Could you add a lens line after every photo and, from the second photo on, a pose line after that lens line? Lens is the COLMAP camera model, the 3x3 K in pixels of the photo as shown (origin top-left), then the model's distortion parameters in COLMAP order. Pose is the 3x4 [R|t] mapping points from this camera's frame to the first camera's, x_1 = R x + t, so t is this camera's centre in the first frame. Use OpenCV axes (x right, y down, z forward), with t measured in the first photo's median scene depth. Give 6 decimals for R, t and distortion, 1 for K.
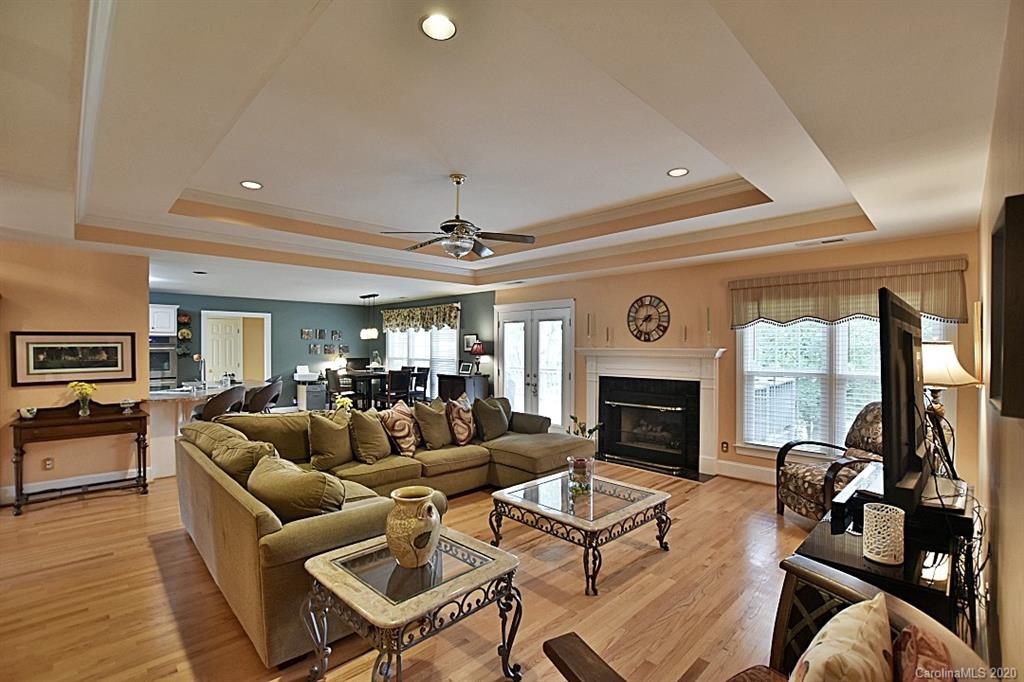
lens RADIAL K [[465.4, 0, 512.3], [0, 465.4, 344.6], [0, 0, 1]] dist [-0.031289, 0.006069]
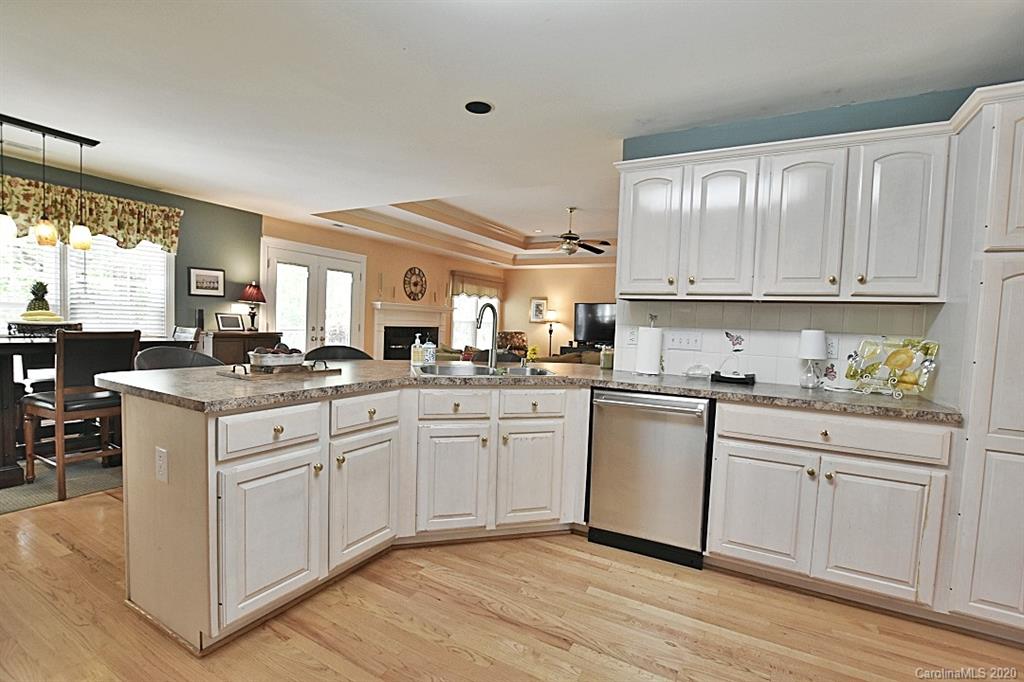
lens RADIAL K [[465.4, 0, 512.8], [0, 465.4, 344.1], [0, 0, 1]] dist [-0.031289, 0.006069]
pose [[-0.276529, -0.056986, 0.959315, -1.001185], [-0.041305, 0.998023, 0.047379, 0.040962], [-0.960118, -0.026523, -0.278336, 0.965600]]
